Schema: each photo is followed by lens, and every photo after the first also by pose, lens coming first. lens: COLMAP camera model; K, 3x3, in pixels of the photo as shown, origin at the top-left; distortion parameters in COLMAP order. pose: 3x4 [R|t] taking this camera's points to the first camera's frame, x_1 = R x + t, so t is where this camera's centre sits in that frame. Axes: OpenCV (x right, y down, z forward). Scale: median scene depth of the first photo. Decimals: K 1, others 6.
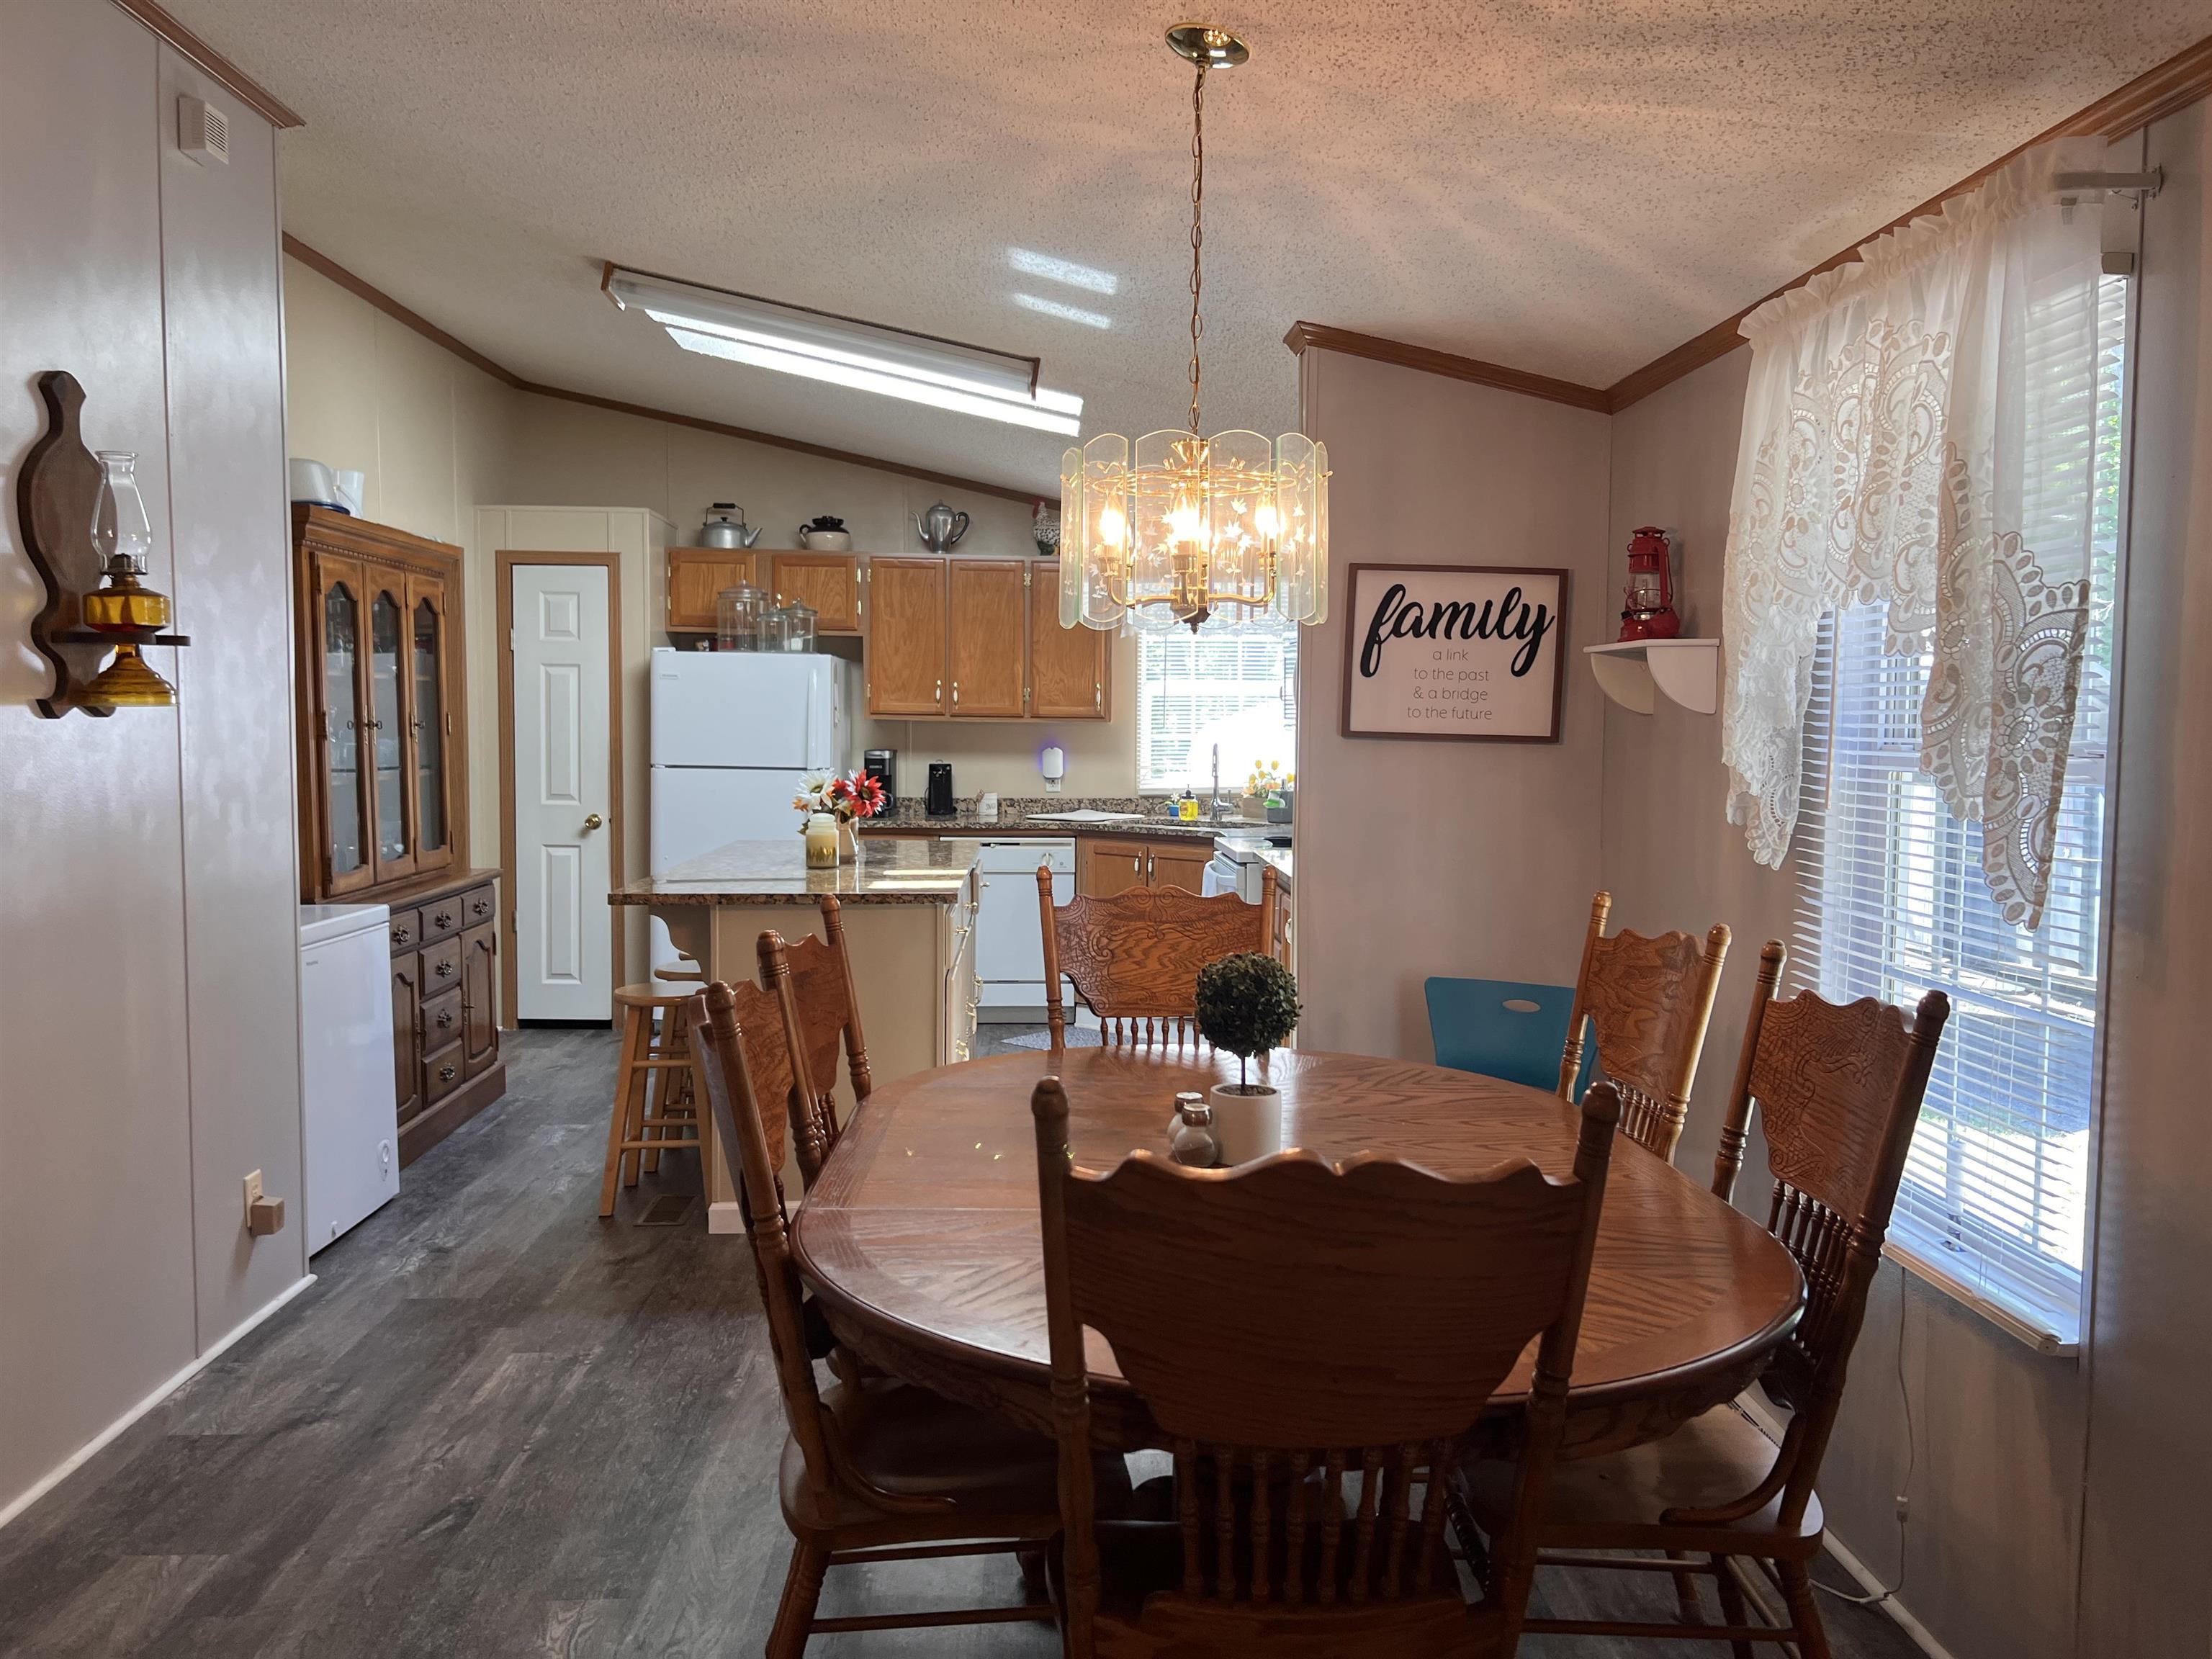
lens RADIAL K [[1681.3, 0, 1124.5], [0, 1681.3, 820.7], [0, 0, 1]] dist [0.030977, -0.005962]
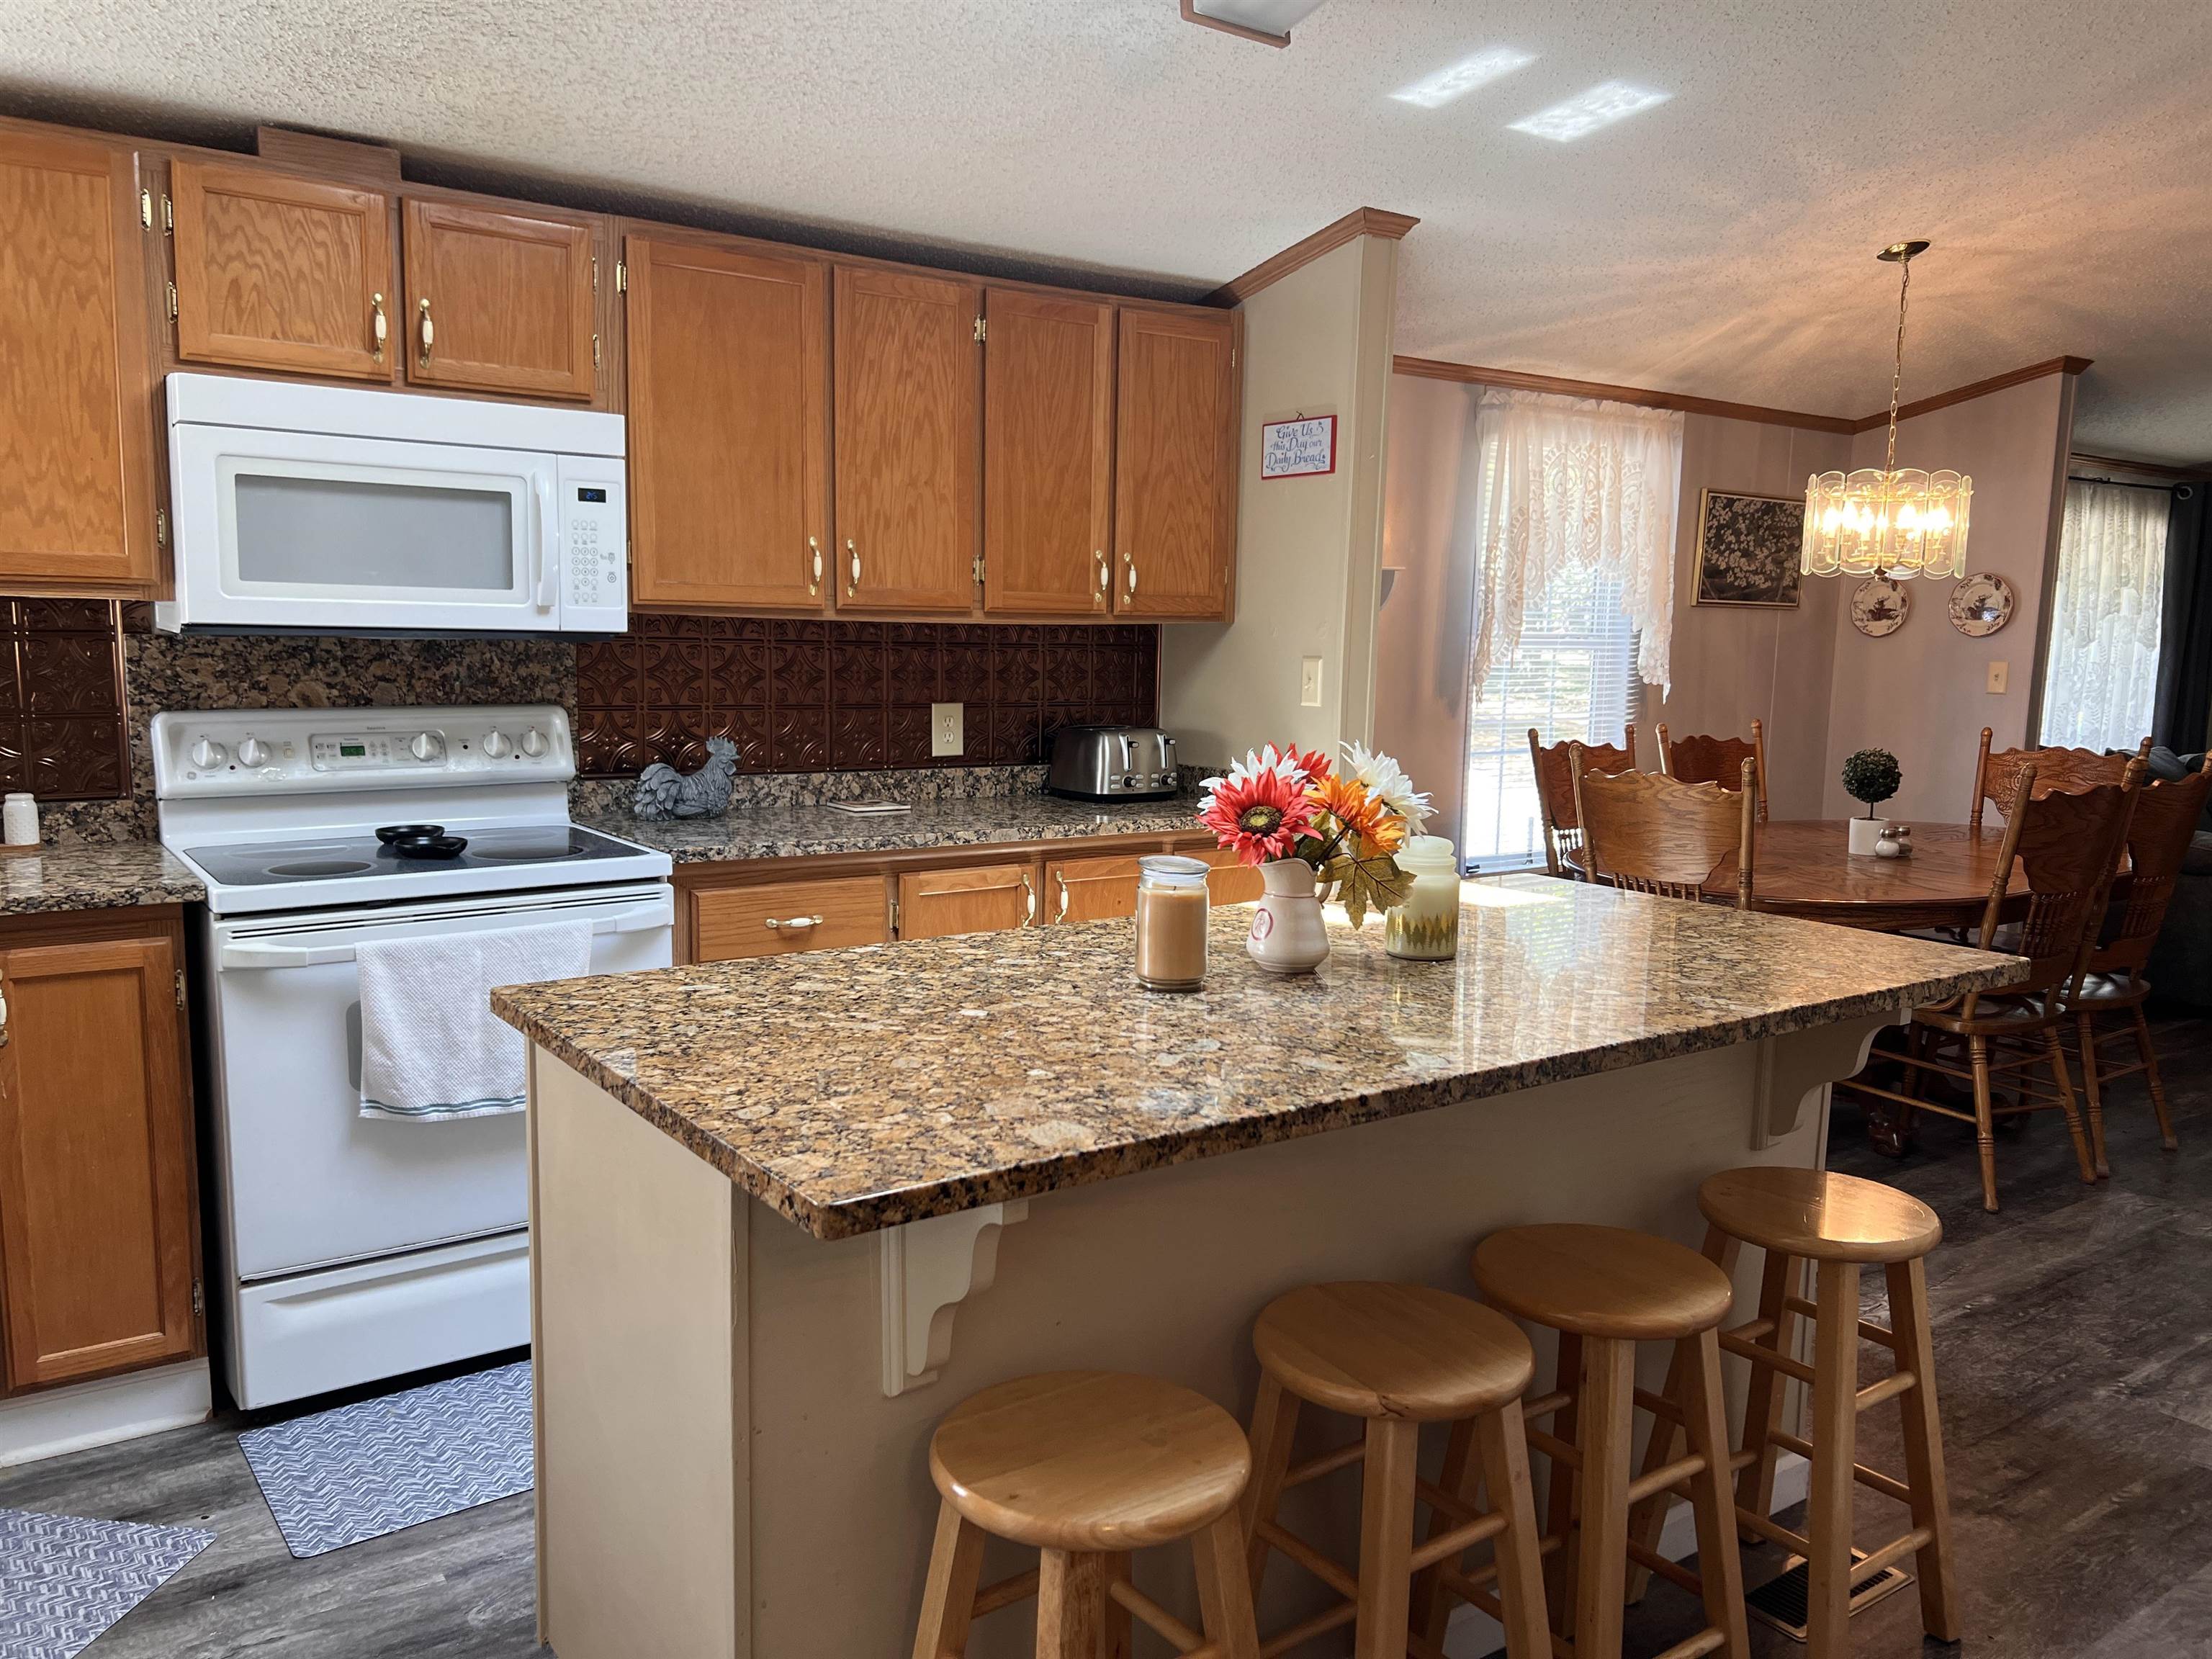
lens RADIAL K [[1681.3, 0, 1087.6], [0, 1681.3, 897.7], [0, 0, 1]] dist [0.030977, -0.005962]
pose [[-0.540484, -0.154289, 0.827086, -0.354888], [0.027475, 0.979281, 0.200635, -0.058289], [-0.840905, 0.131164, -0.525047, 0.928440]]
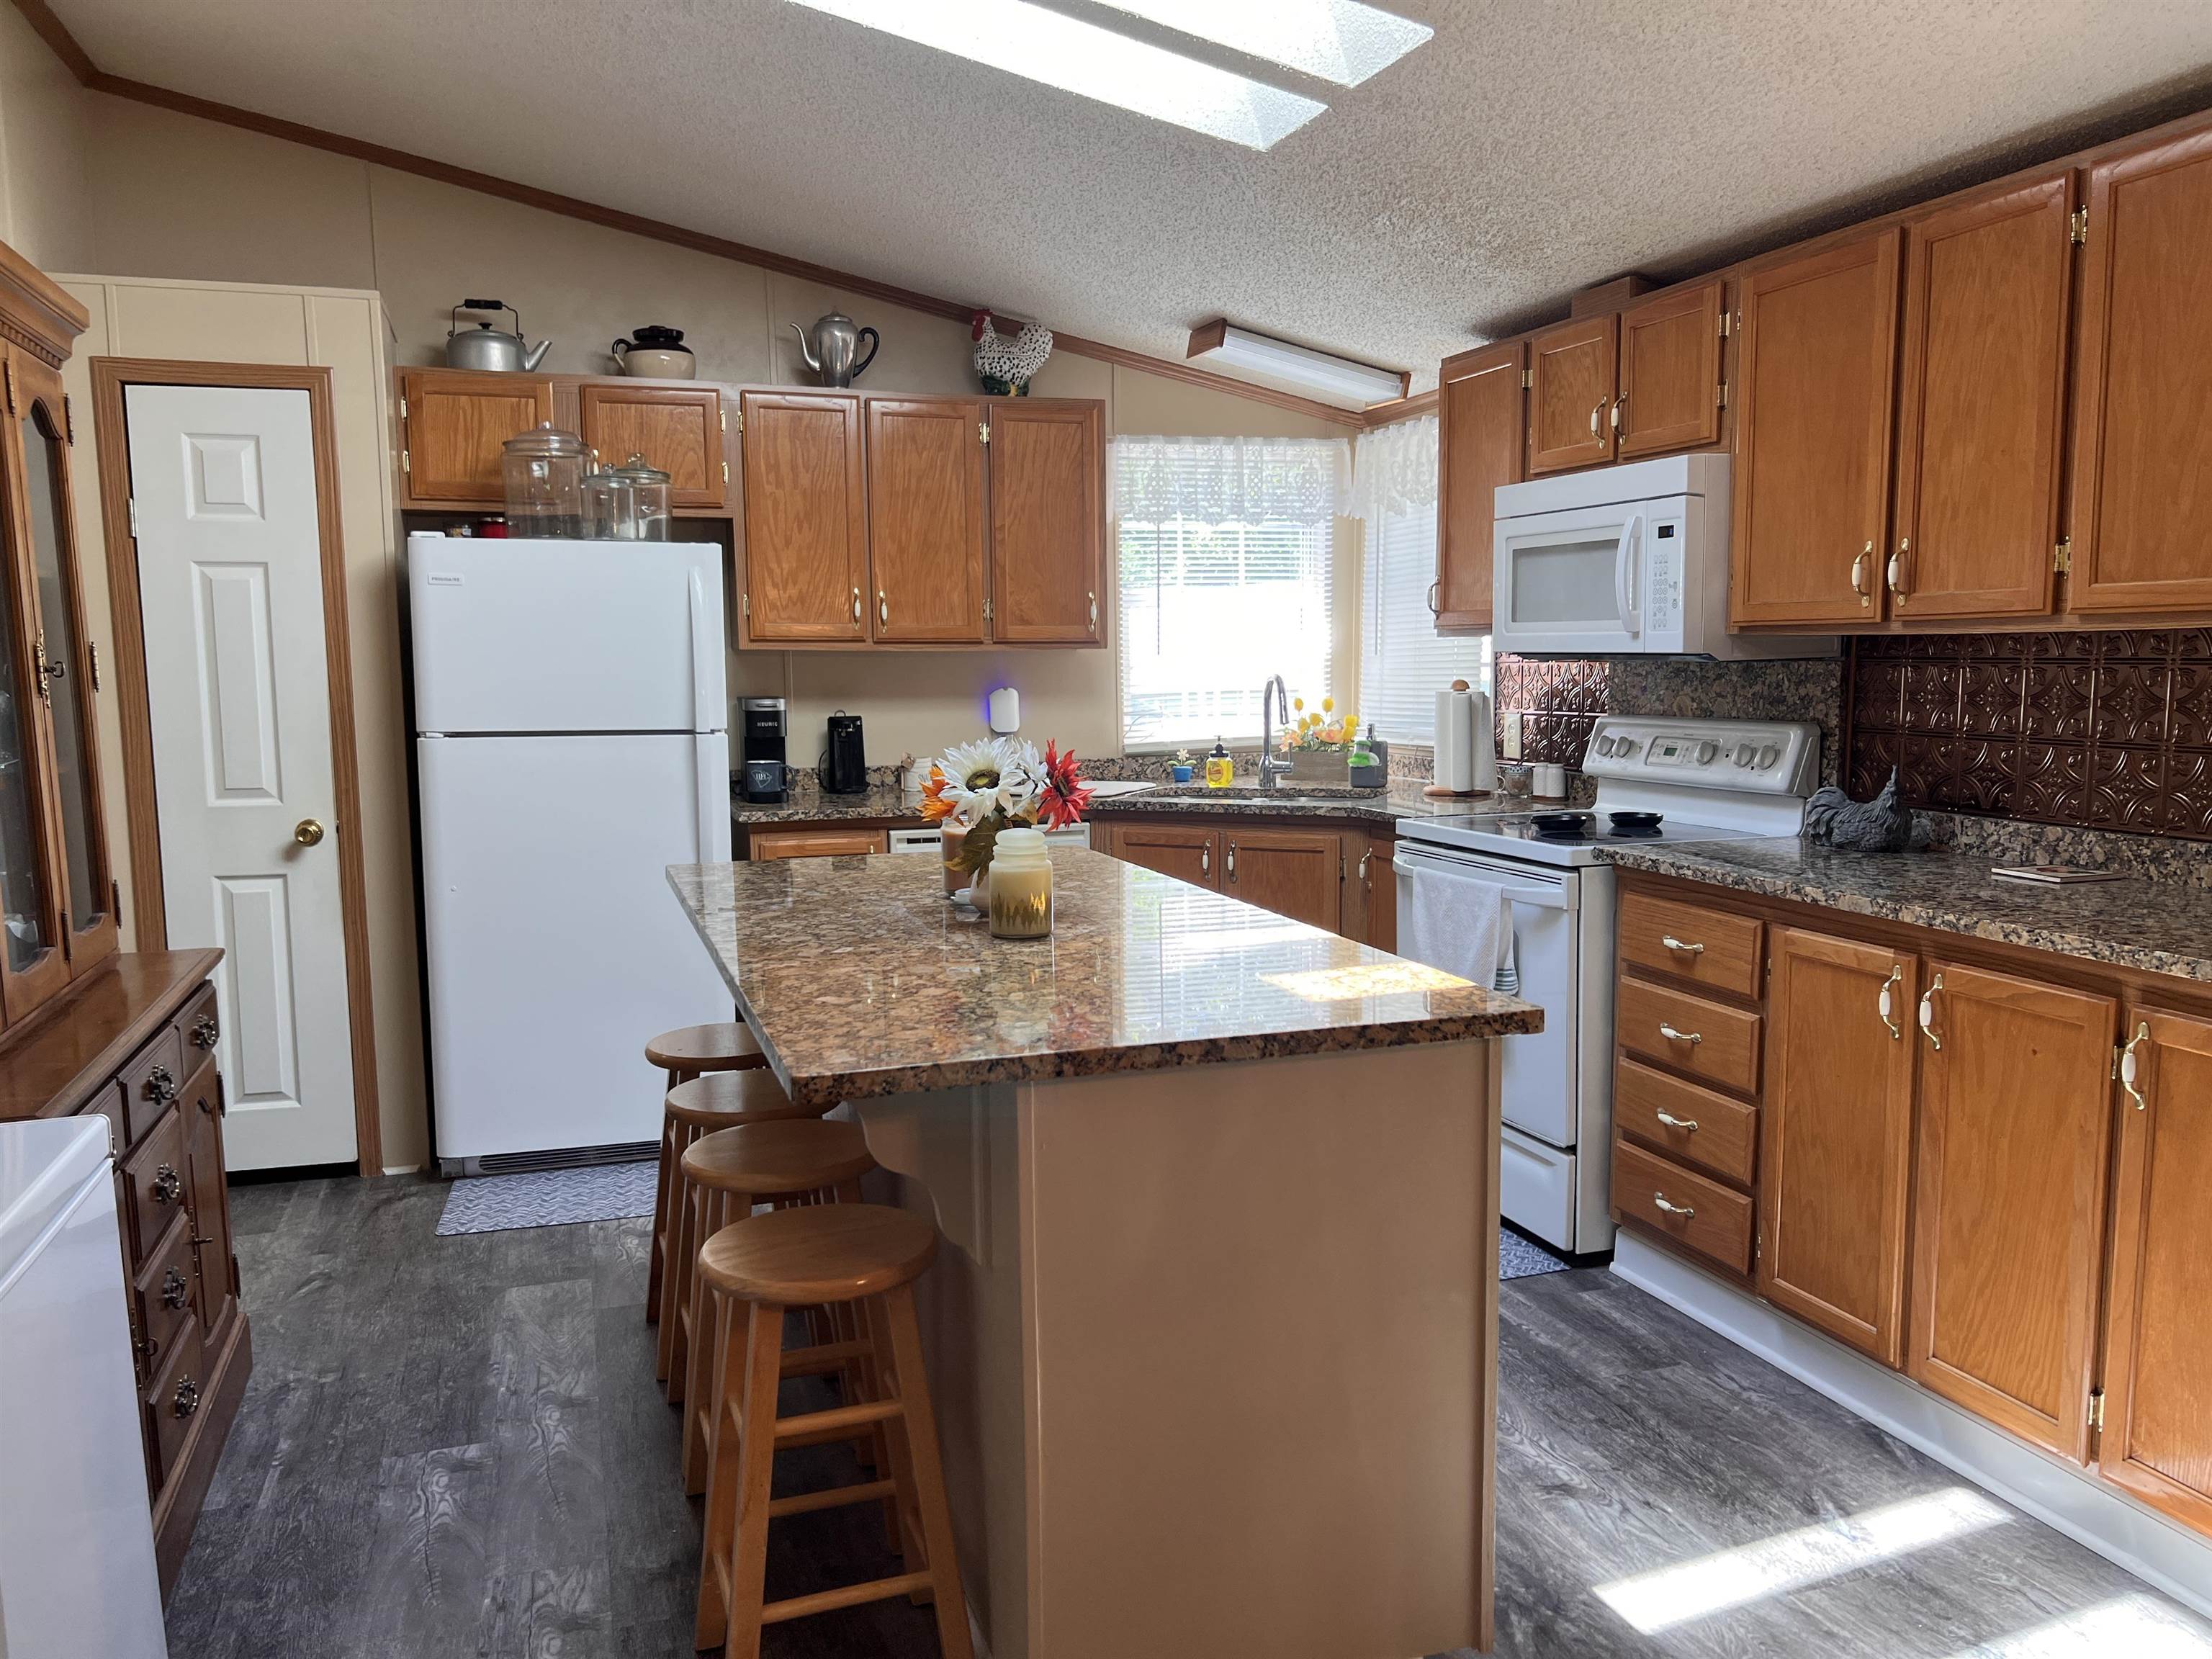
lens RADIAL K [[1681.3, 0, 1091.1], [0, 1681.3, 847.0], [0, 0, 1]] dist [0.030977, -0.005962]
pose [[0.965646, -0.048860, 0.255227, -0.194355], [0.034892, 0.997649, 0.058975, -0.018839], [-0.257508, -0.048043, 0.965081, 0.347157]]
